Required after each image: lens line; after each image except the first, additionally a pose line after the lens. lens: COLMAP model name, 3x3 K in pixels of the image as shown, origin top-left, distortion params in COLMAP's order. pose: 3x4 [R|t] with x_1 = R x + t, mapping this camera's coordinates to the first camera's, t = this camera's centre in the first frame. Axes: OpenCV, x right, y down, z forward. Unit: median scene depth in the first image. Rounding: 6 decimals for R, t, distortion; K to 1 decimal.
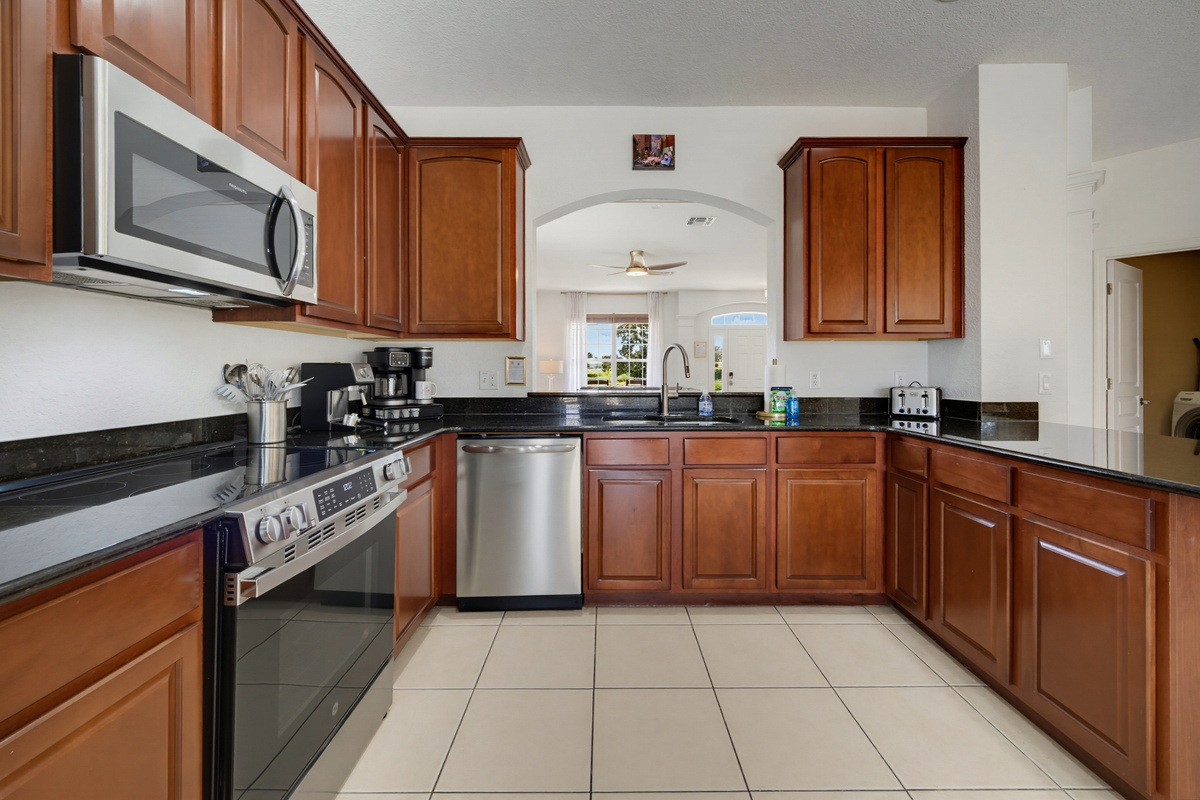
lens RADIAL K [[485.0, 0, 606.6], [0, 485.0, 374.5], [0, 0, 1]] dist [0.000193, -0.000008]
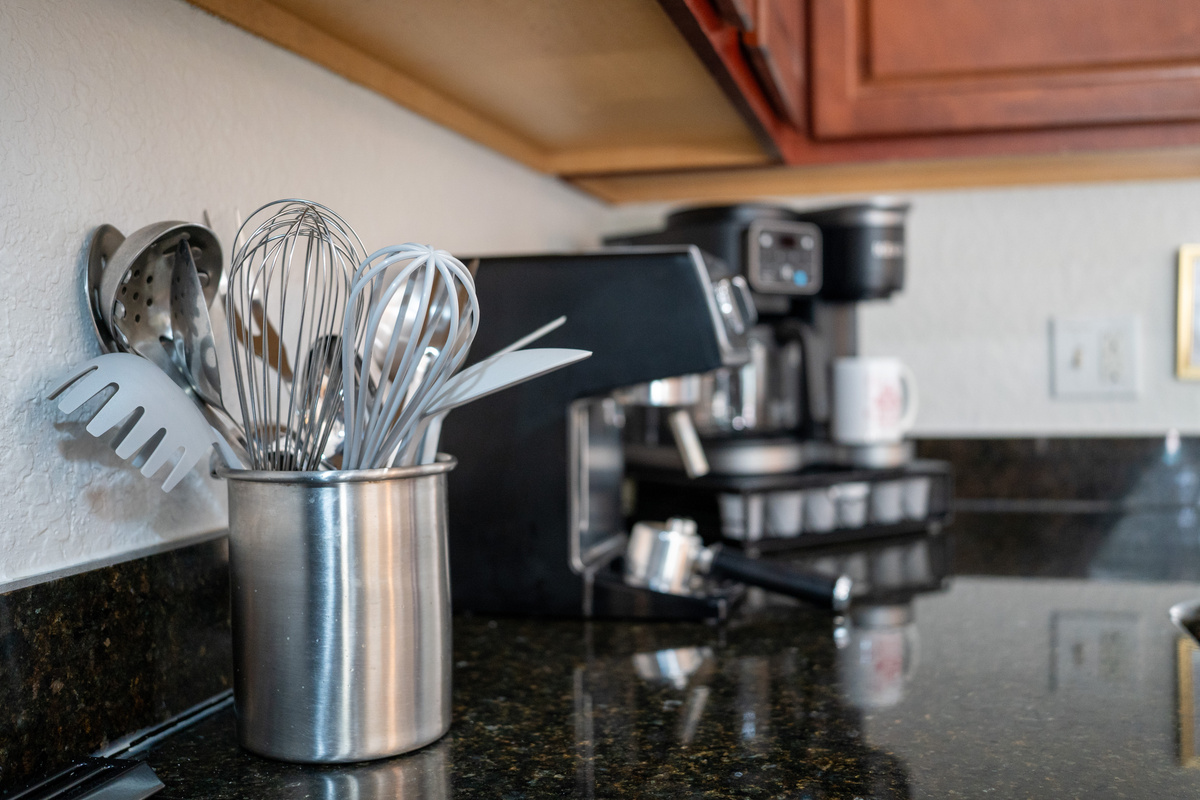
lens RADIAL K [[1204.7, 0, 600.0], [0, 1204.7, 400.0], [0, 0, 1]] dist [0.002172, -0.001902]
pose [[0.966002, 0.002480, -0.258524, -0.434471], [0.005381, 0.999544, 0.029696, 0.018672], [0.258480, -0.030077, 0.965548, 0.546713]]
